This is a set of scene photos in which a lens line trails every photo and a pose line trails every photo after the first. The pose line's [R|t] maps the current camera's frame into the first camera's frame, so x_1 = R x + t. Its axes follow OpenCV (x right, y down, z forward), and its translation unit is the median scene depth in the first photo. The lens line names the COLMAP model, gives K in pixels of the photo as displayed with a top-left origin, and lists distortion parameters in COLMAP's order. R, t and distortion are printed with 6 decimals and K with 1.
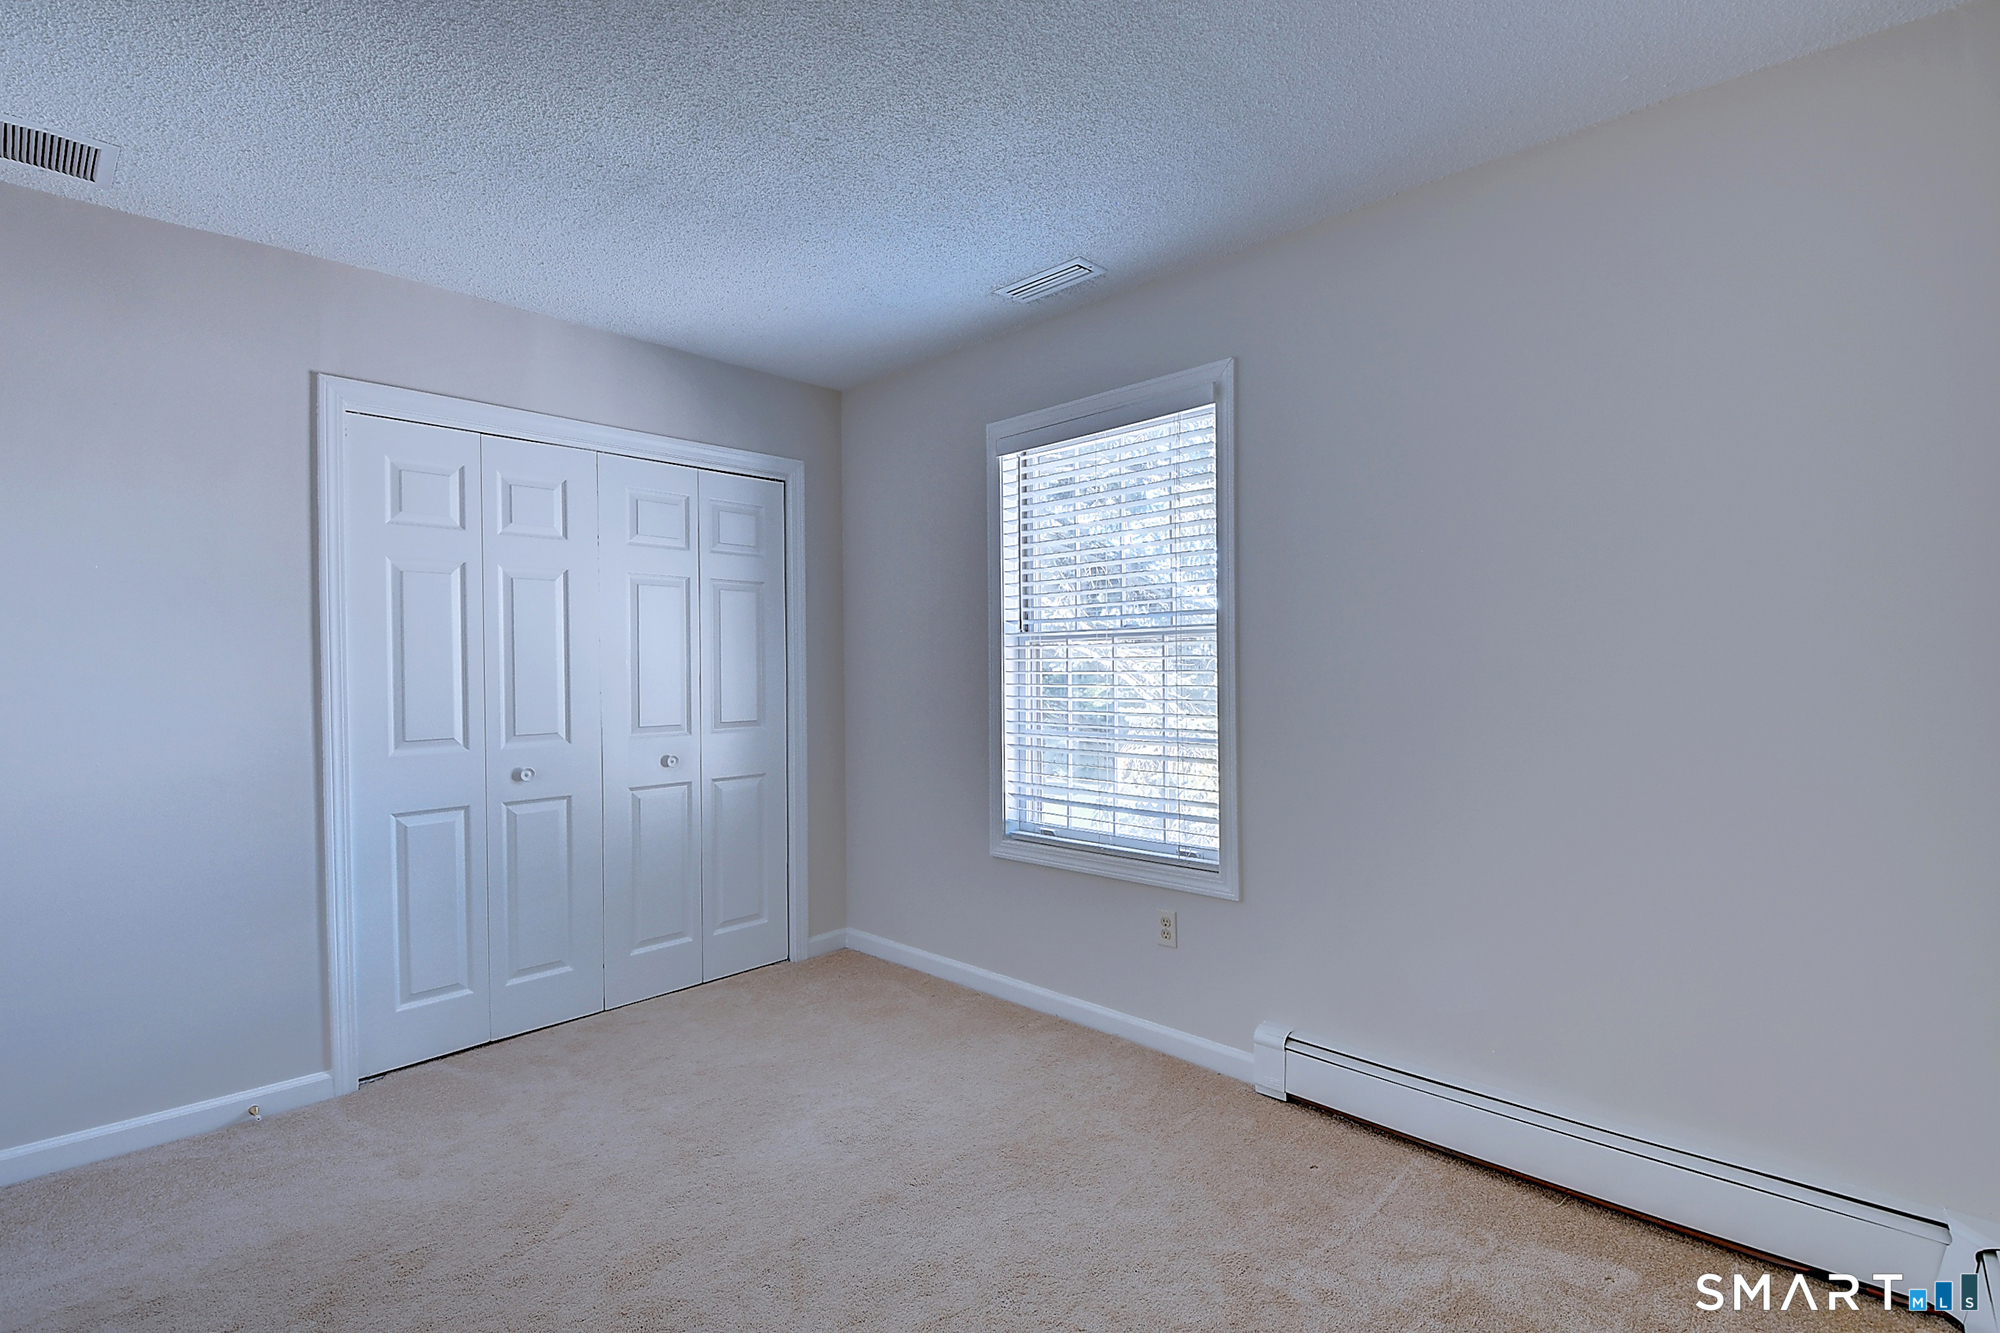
lens RADIAL K [[890.4, 0, 992.7], [0, 890.4, 672.2], [0, 0, 1]] dist [-0.004467, -0.011490]
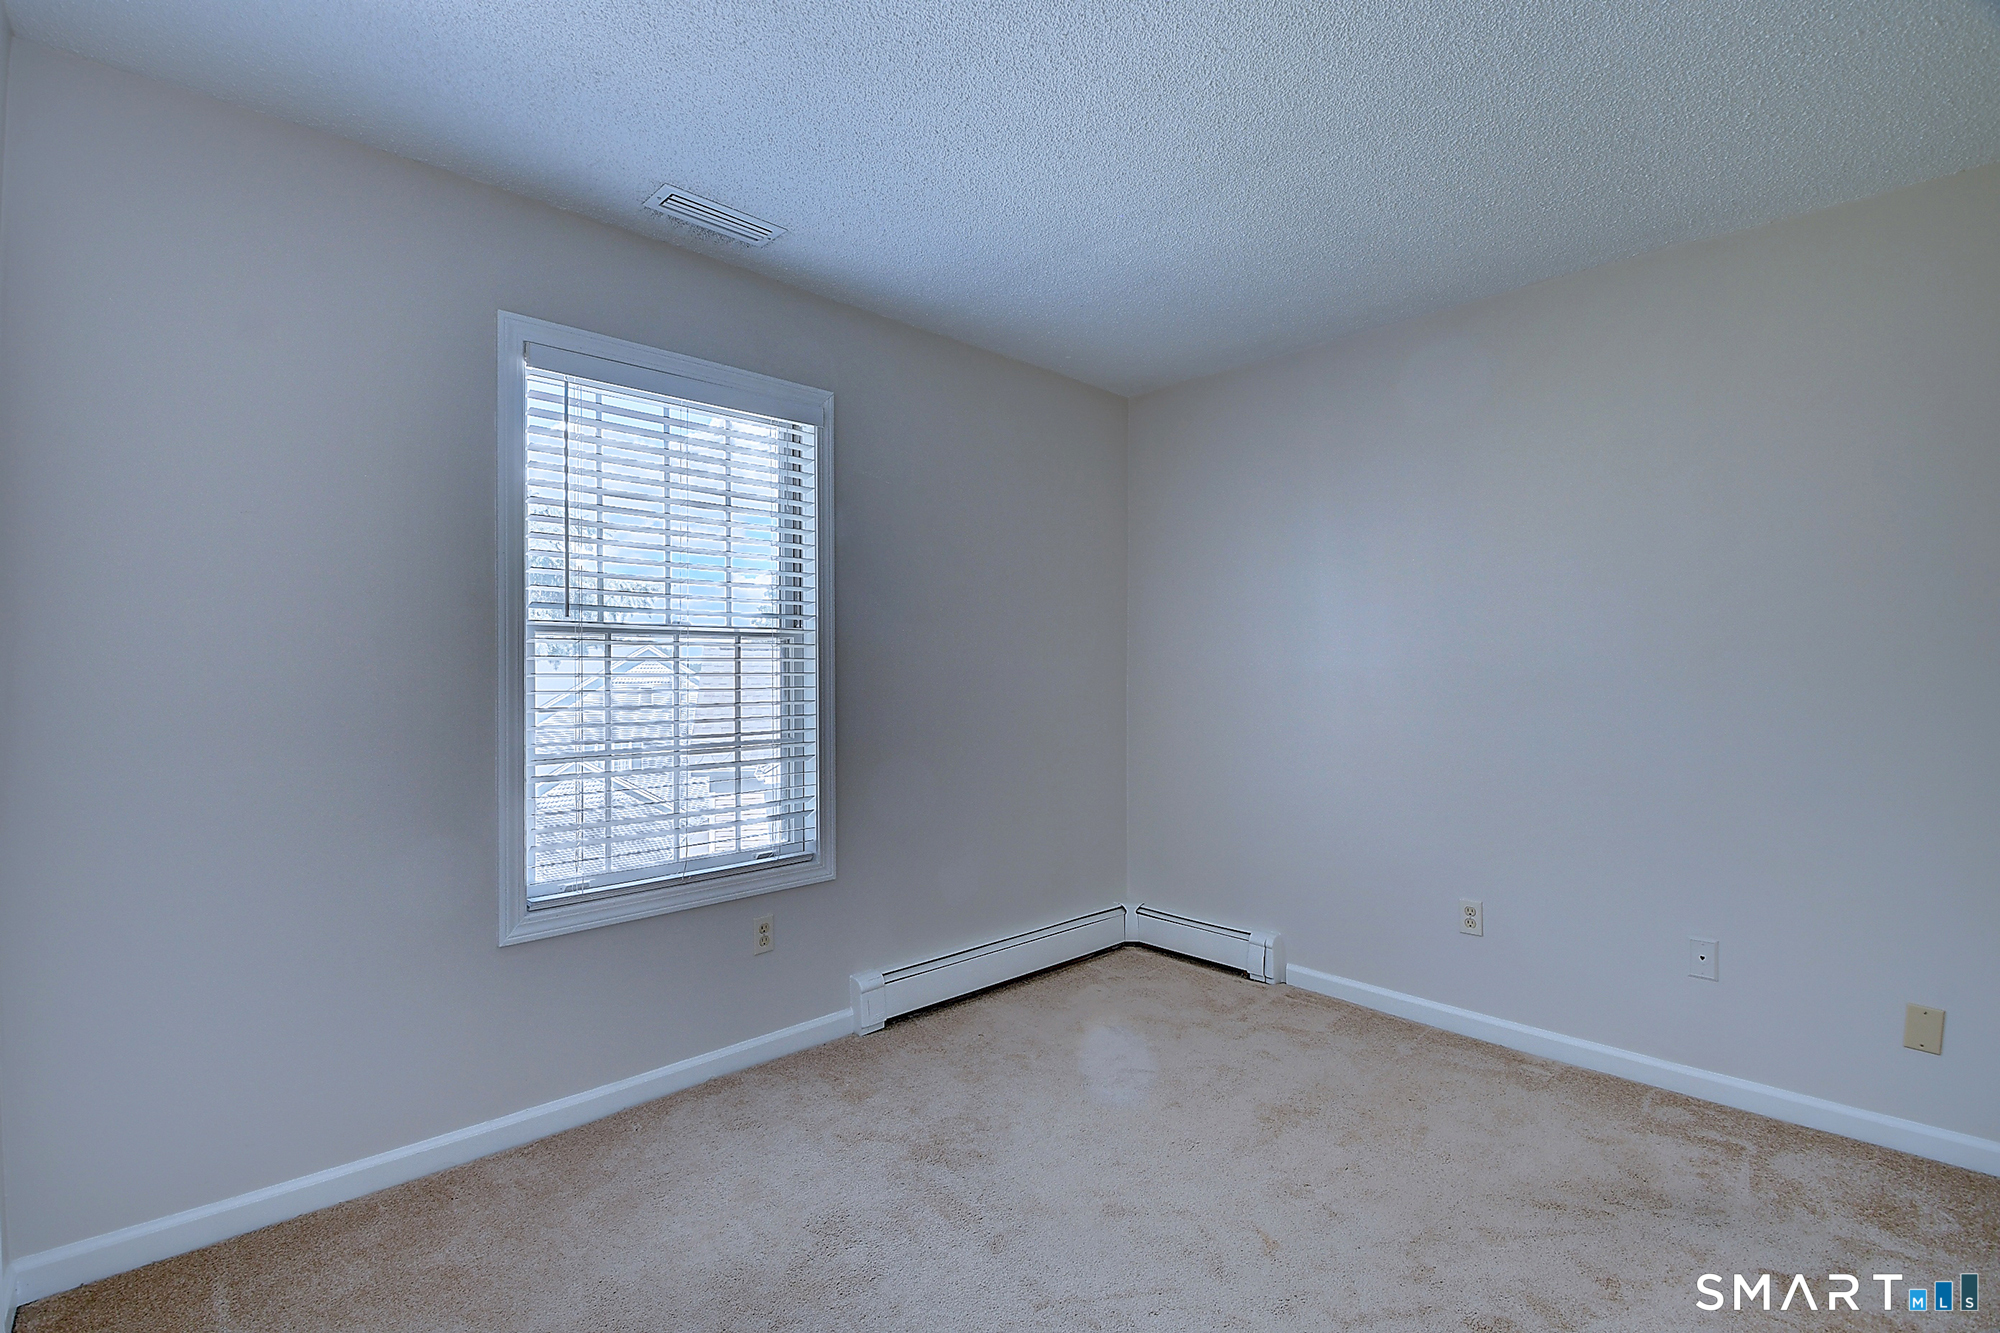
lens RADIAL K [[890.4, 0, 985.7], [0, 890.4, 669.0], [0, 0, 1]] dist [-0.004467, -0.011490]
pose [[0.054747, 0.006886, 0.998476, -0.785629], [0.006856, 0.999950, -0.007272, 0.002685], [-0.998477, 0.007243, 0.054697, 0.705756]]
